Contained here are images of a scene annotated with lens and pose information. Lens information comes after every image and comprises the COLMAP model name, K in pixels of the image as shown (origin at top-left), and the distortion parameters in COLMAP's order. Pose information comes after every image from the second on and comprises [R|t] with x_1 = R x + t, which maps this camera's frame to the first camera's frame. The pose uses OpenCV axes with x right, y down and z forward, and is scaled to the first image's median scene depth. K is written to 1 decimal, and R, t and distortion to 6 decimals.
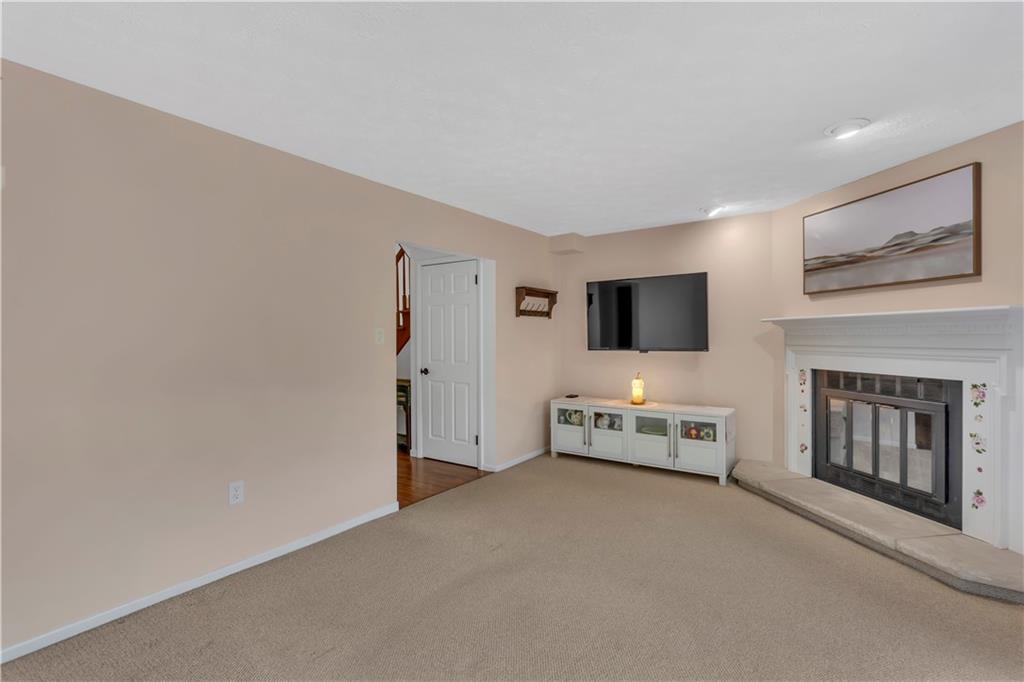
lens RADIAL K [[482.2, 0, 507.9], [0, 482.2, 340.0], [0, 0, 1]] dist [-0.000913, 0.003596]
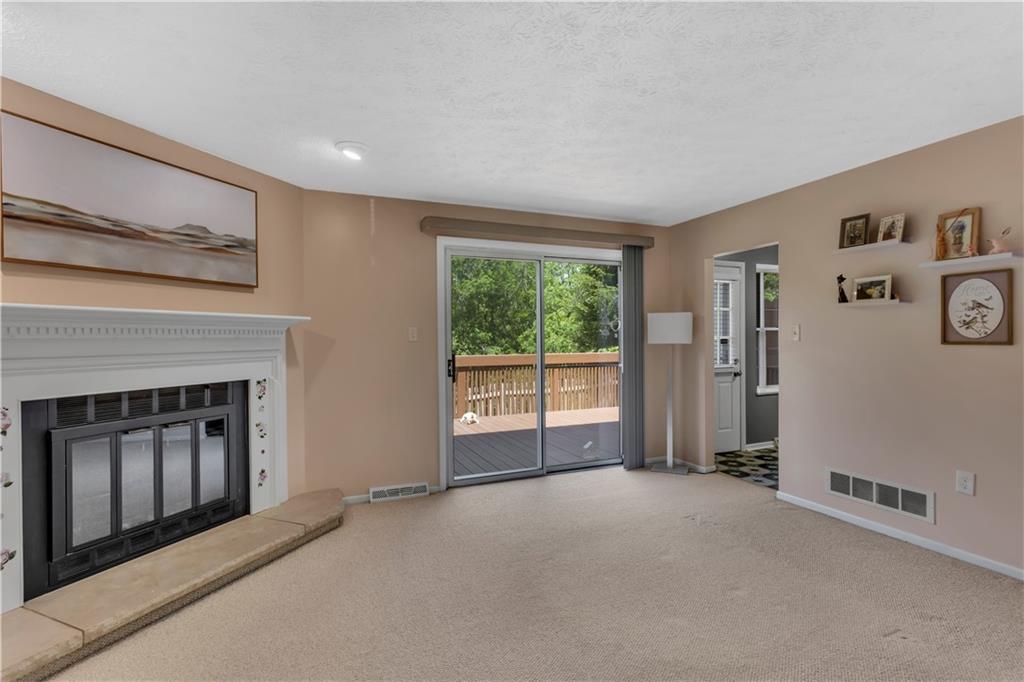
lens RADIAL K [[482.2, 0, 515.0], [0, 482.2, 341.2], [0, 0, 1]] dist [-0.000913, 0.003596]
pose [[-0.853495, 0.008559, 0.521031, -0.124242], [0.016103, 0.999821, 0.009954, -0.003995], [-0.520853, 0.016886, -0.853480, 1.185748]]
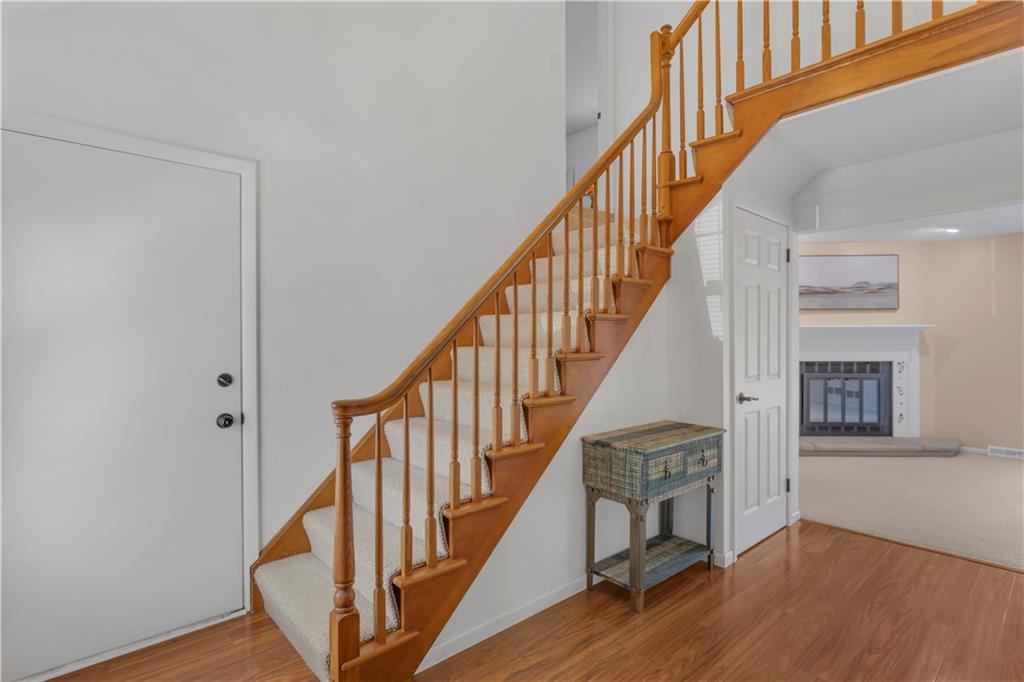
lens RADIAL K [[501.4, 0, 511.7], [0, 501.4, 335.7], [0, 0, 1]] dist [-0.005427, -0.000164]
pose [[0.215521, 0.007549, 0.976470, -1.037421], [0.006455, 0.999937, -0.009155, -0.009116], [-0.976478, 0.008276, 0.215459, 1.522912]]
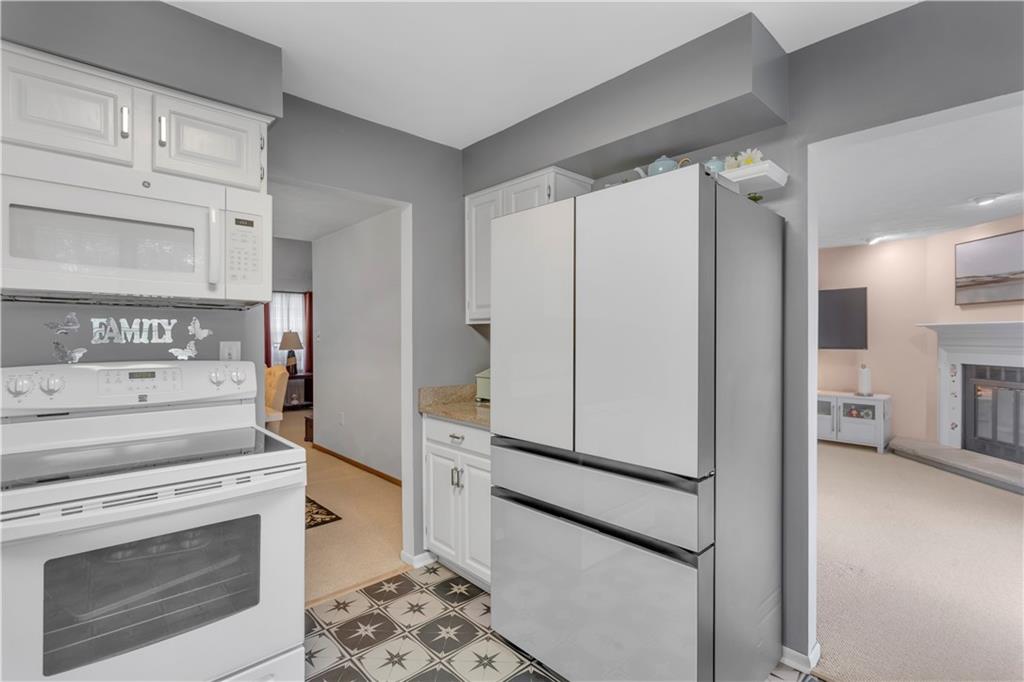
lens RADIAL K [[482.2, 0, 514.2], [0, 482.2, 338.3], [0, 0, 1]] dist [-0.000913, 0.003596]
pose [[0.978690, 0.008796, -0.205155, -0.270050], [-0.009267, 0.999956, -0.001334, 0.005060], [0.205135, 0.003207, 0.978729, -0.498865]]
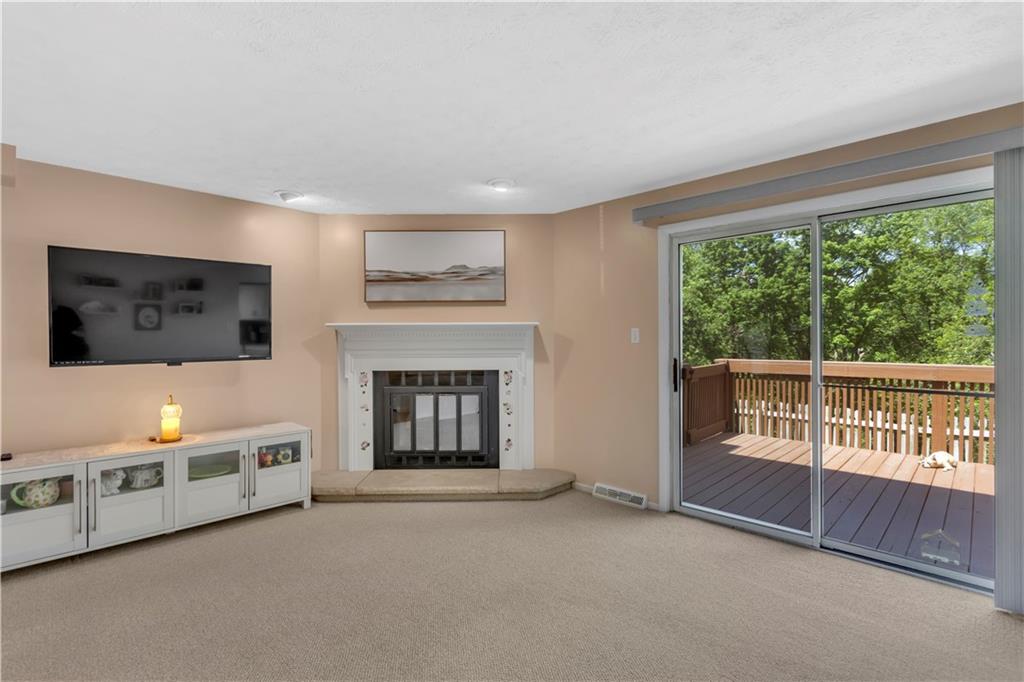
lens RADIAL K [[482.2, 0, 510.3], [0, 482.2, 341.0], [0, 0, 1]] dist [-0.000913, 0.003596]
pose [[0.159957, 0.003820, 0.987117, -0.406251], [0.012238, 0.999908, -0.005853, 0.001856], [-0.987048, 0.013016, 0.159895, 0.521663]]
